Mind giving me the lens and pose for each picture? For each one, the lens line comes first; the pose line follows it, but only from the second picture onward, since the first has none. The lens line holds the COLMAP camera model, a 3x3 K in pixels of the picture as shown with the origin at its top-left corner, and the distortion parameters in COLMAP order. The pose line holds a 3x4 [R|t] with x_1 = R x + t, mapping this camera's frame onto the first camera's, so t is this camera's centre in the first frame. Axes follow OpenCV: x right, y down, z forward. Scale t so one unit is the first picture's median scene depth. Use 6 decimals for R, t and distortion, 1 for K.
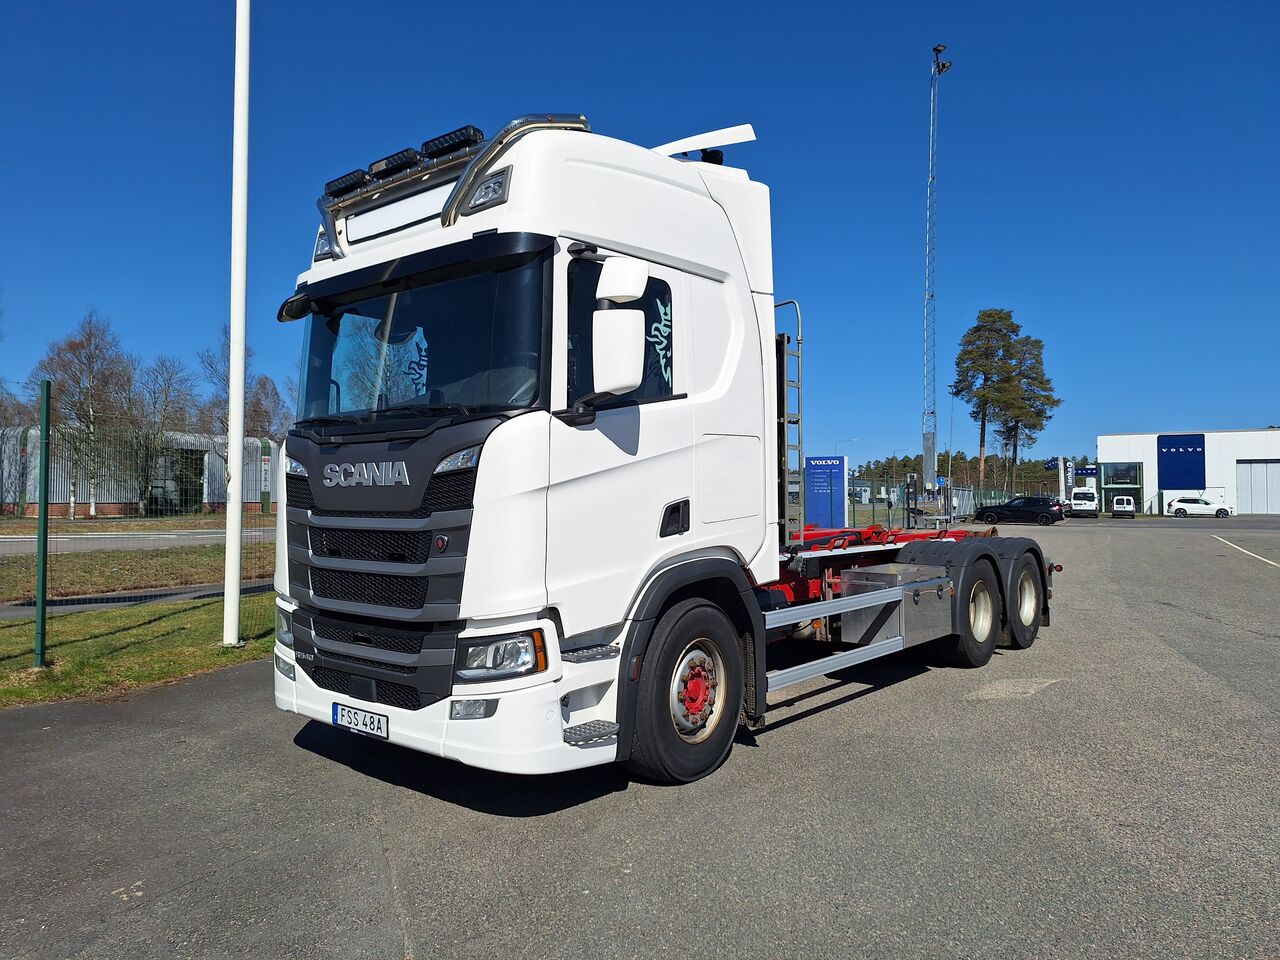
lens RADIAL K [[874.4, 0, 640.0], [0, 874.4, 480.0], [0, 0, 1]] dist [0.063576, -0.067728]
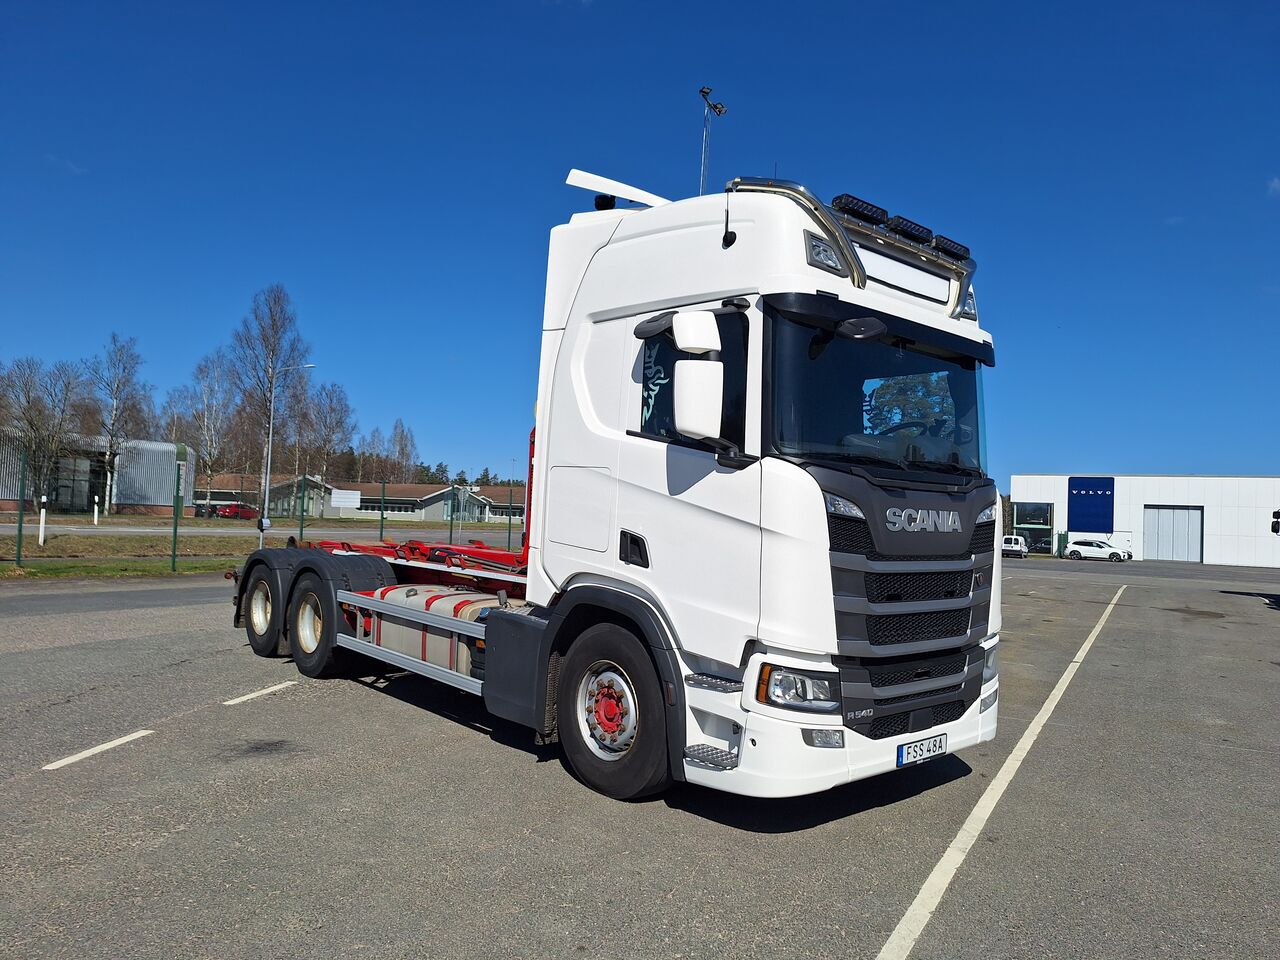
lens RADIAL K [[874.4, 0, 640.0], [0, 874.4, 480.0], [0, 0, 1]] dist [0.063576, -0.067728]
pose [[0.998621, 0.040852, -0.032971, 0.138398], [-0.041719, 0.998790, -0.026029, -0.000863], [0.031868, 0.027368, 0.999117, -0.009509]]
